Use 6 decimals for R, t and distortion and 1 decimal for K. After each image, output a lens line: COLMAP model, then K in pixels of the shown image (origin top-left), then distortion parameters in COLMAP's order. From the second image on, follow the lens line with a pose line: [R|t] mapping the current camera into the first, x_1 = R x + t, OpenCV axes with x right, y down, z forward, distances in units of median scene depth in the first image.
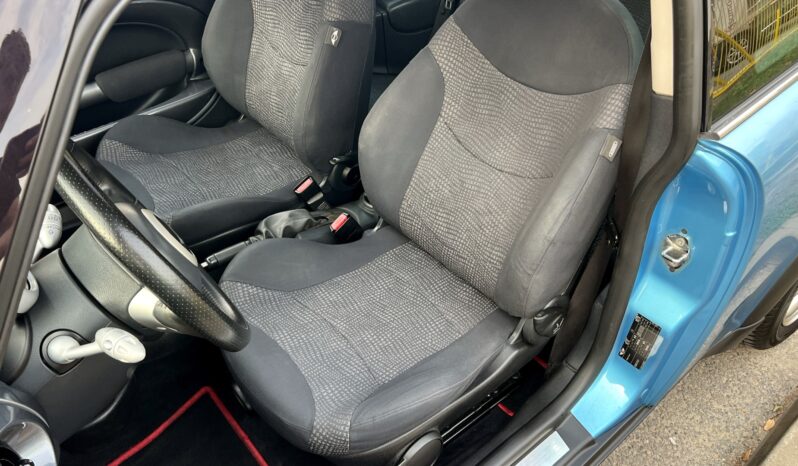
lens RADIAL K [[625.9, 0, 398.1], [0, 625.9, 229.6], [0, 0, 1]] dist [0.059905, -0.072465]
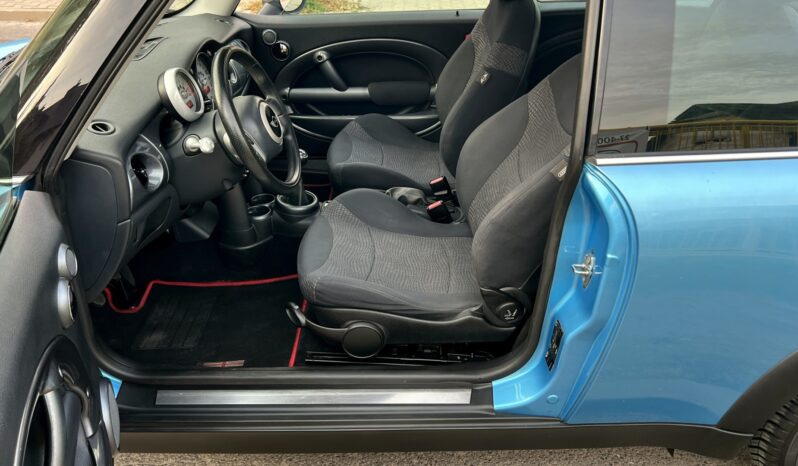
lens RADIAL K [[625.9, 0, 404.9], [0, 625.9, 239.0], [0, 0, 1]] dist [0.059905, -0.072465]
pose [[0.764073, 0.333891, -0.552004, 0.642564], [-0.423137, 0.905263, -0.038130, 0.137500], [0.486977, 0.262707, 0.832969, -0.135489]]
